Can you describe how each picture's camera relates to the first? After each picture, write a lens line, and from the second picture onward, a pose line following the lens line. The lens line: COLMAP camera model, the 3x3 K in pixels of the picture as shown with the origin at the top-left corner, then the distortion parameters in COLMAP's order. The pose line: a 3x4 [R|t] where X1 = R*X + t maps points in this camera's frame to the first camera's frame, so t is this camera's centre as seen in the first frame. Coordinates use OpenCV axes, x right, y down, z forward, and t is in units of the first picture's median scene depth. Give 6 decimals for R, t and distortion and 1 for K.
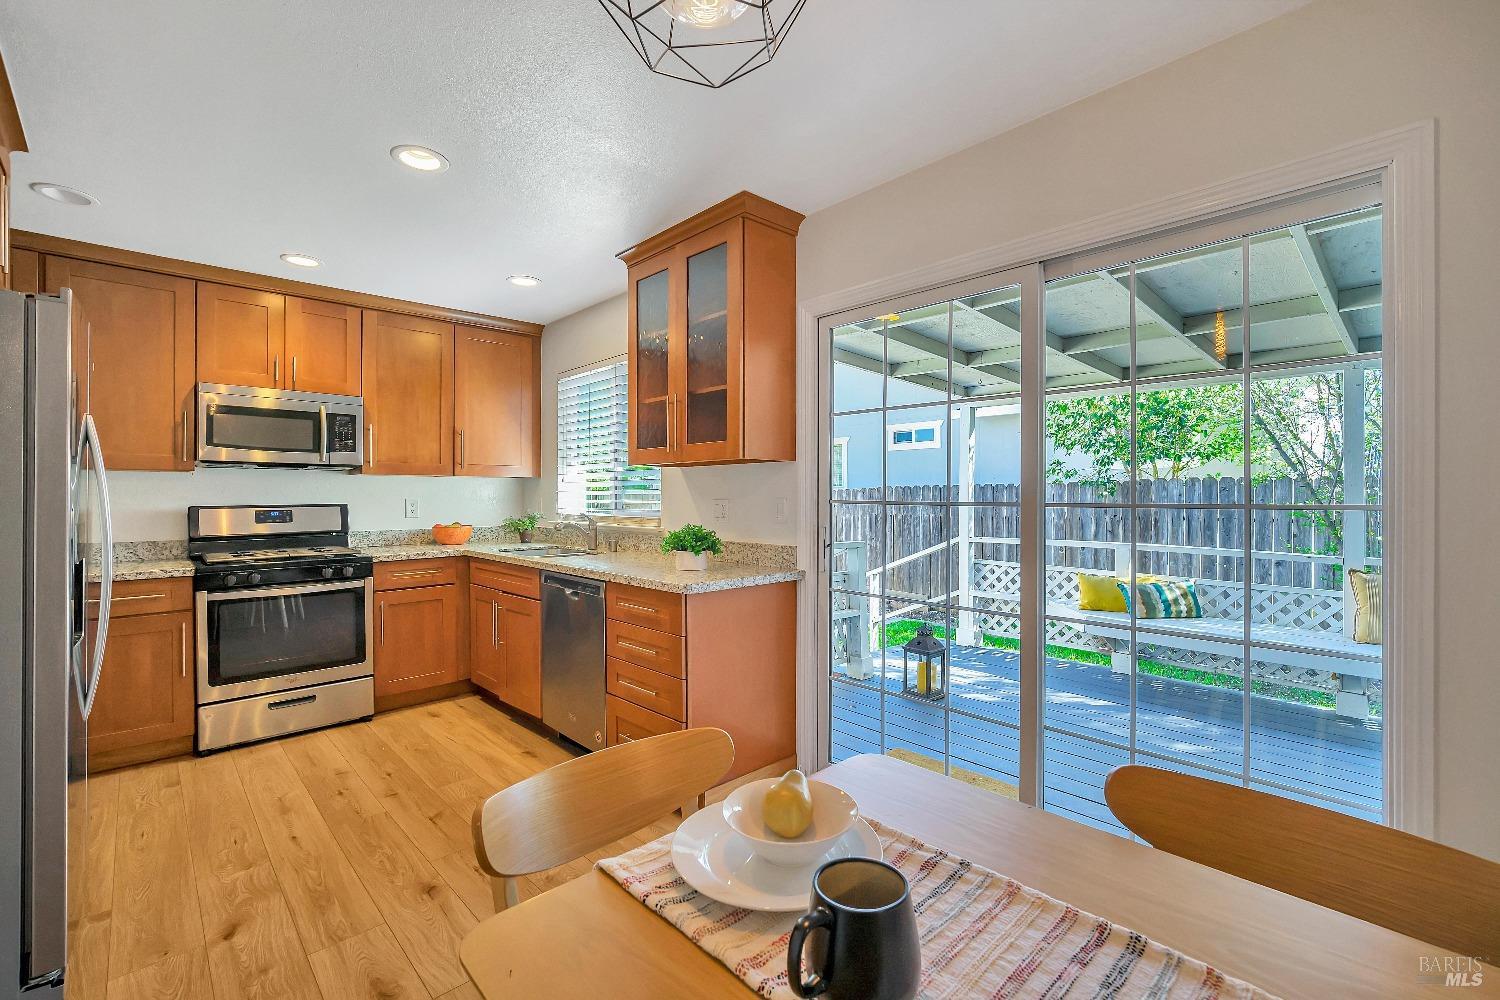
lens RADIAL K [[654.2, 0, 757.5], [0, 654.2, 495.0], [0, 0, 1]] dist [-0.017060, -0.000338]
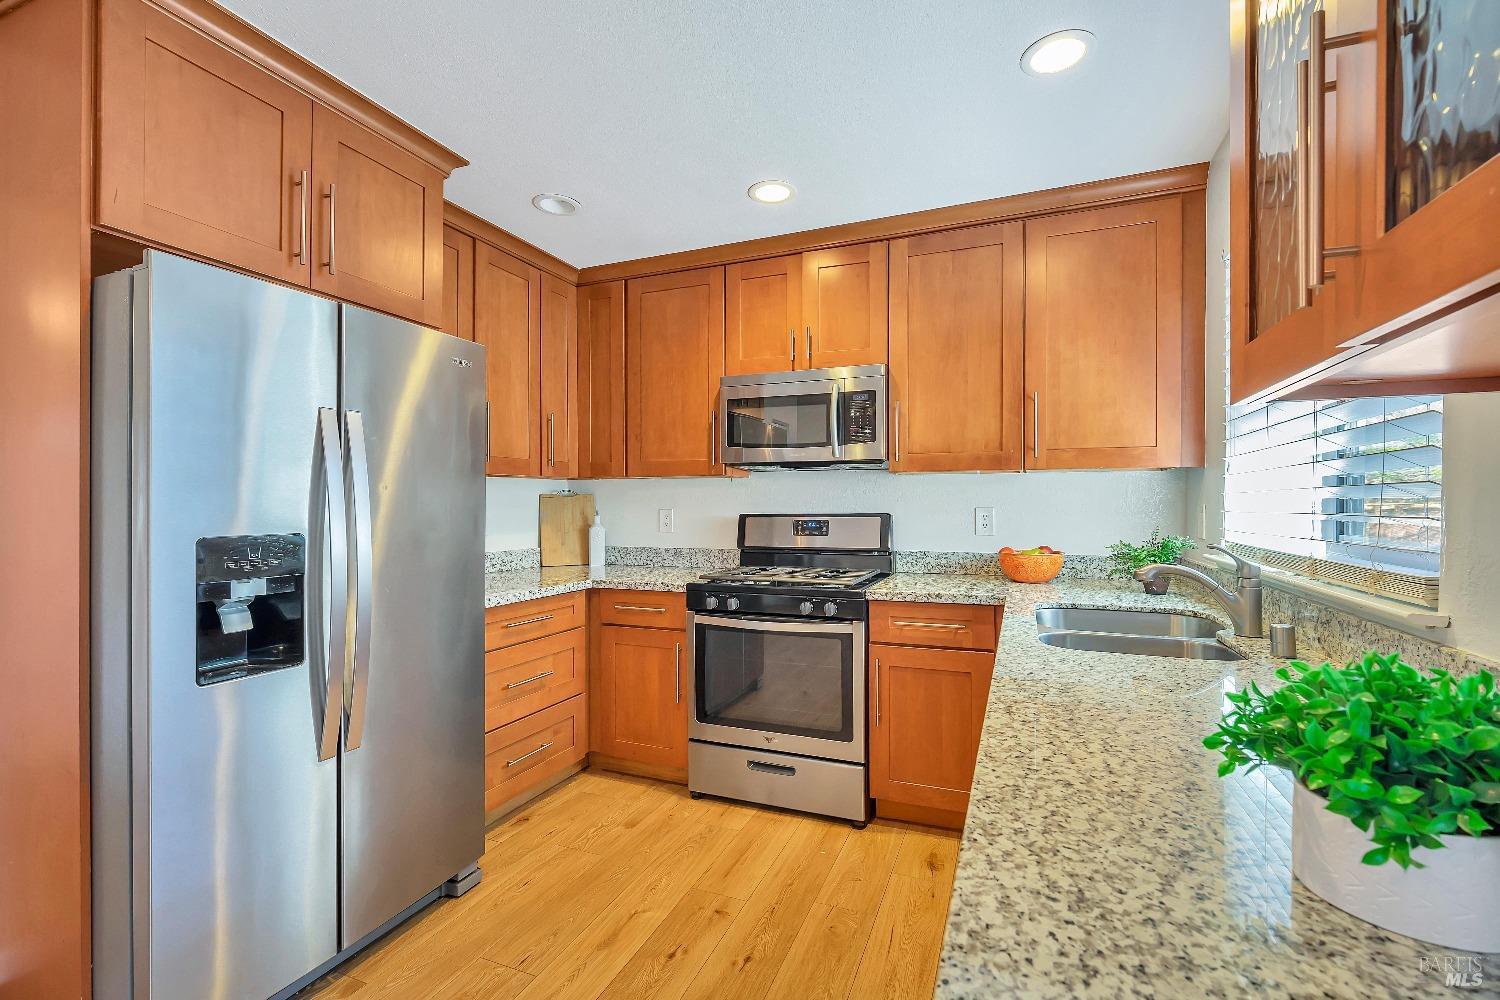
lens RADIAL K [[654.2, 0, 752.5], [0, 654.2, 508.7], [0, 0, 1]] dist [-0.017060, -0.000338]
pose [[0.393601, 0.008463, -0.919243, -0.008451], [0.001923, 0.999948, 0.010030, 0.000483], [0.919280, -0.005715, 0.393564, 0.631595]]
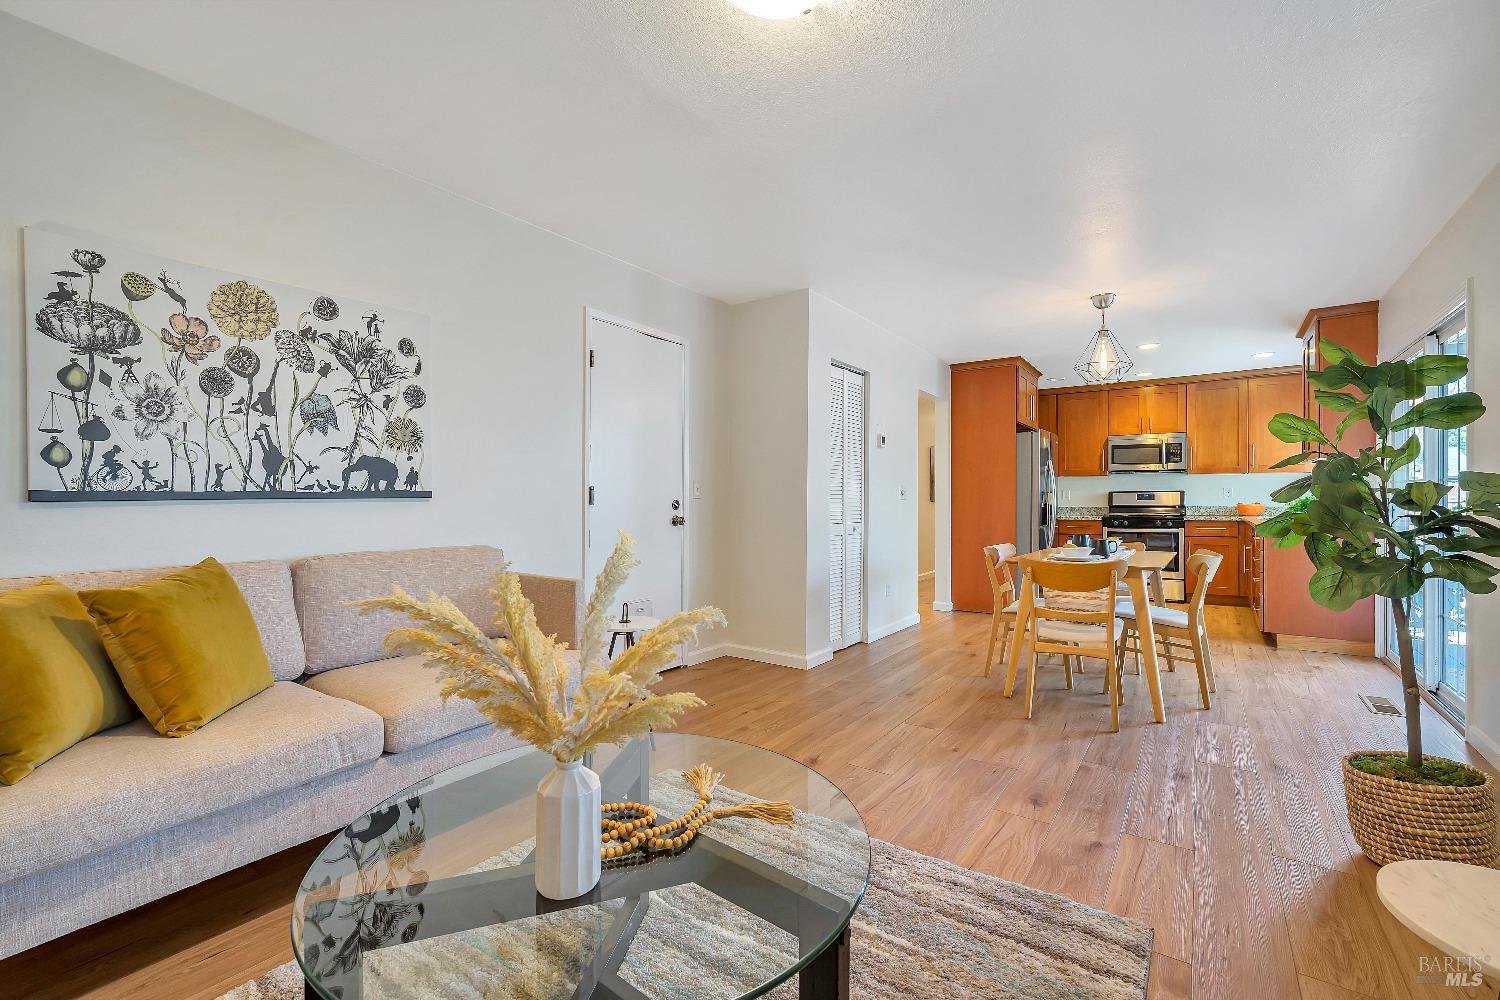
lens RADIAL K [[654.2, 0, 752.4], [0, 654.2, 489.5], [0, 0, 1]] dist [-0.017060, -0.000338]
pose [[0.186359, -0.014231, -0.982379, 1.053290], [0.002022, 0.999899, -0.014101, 0.038052], [0.982480, 0.000641, 0.186369, -0.600283]]
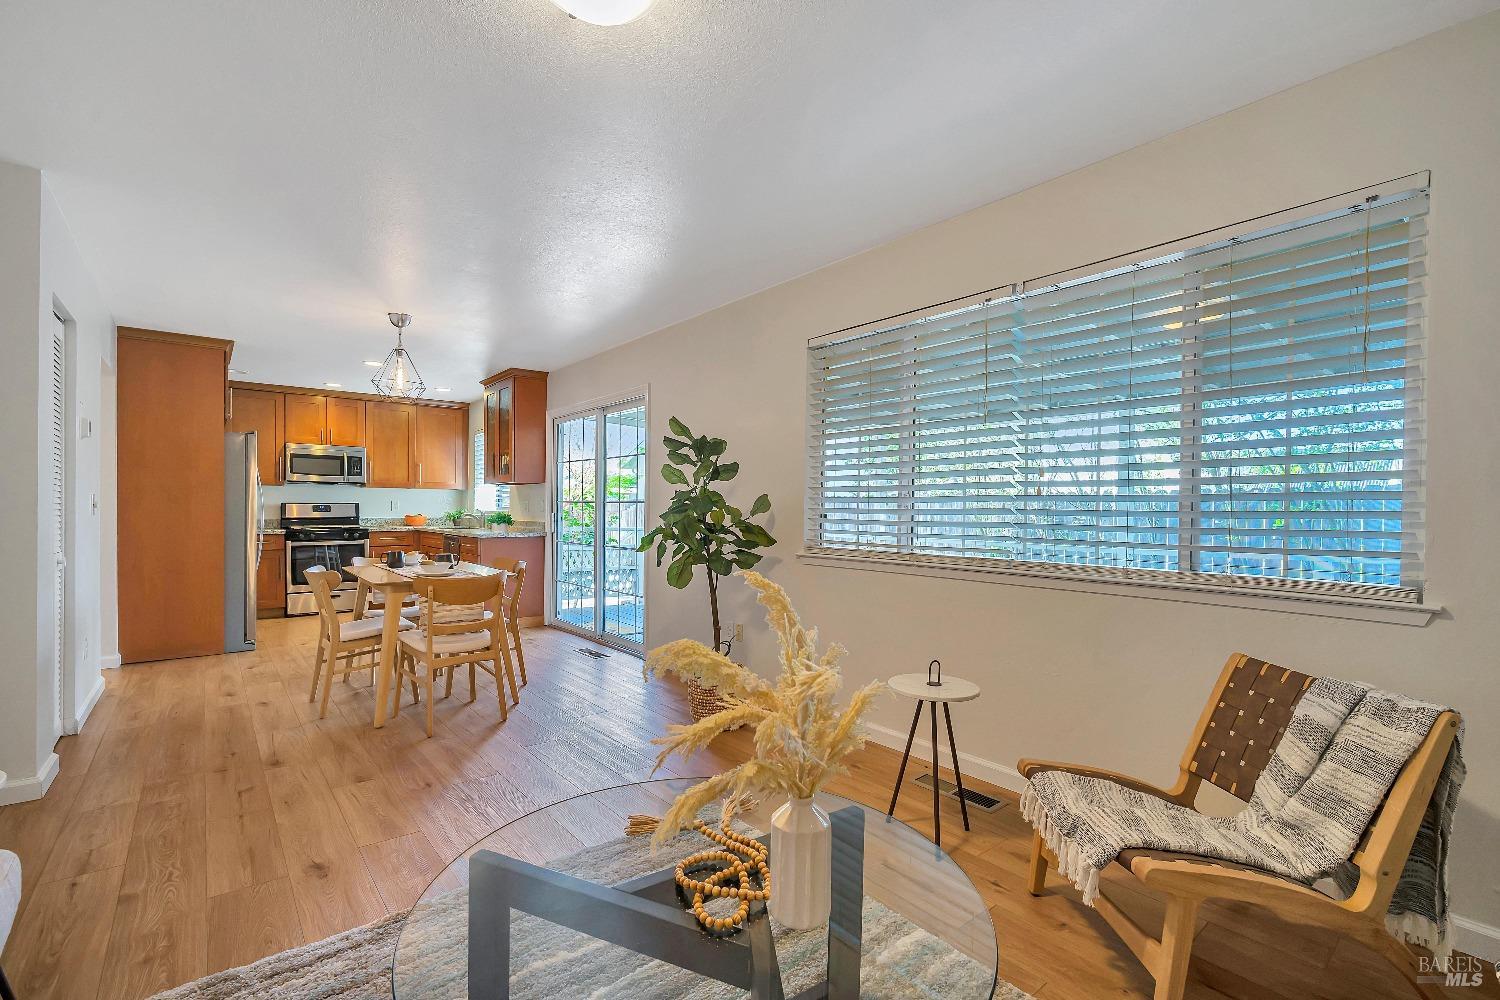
lens RADIAL K [[654.2, 0, 755.2], [0, 654.2, 520.1], [0, 0, 1]] dist [-0.017060, -0.000338]
pose [[0.997868, 0.010853, -0.064351, 0.734706], [-0.009695, 0.999786, 0.018285, 0.020188], [0.064536, -0.017622, 0.997760, -0.933726]]
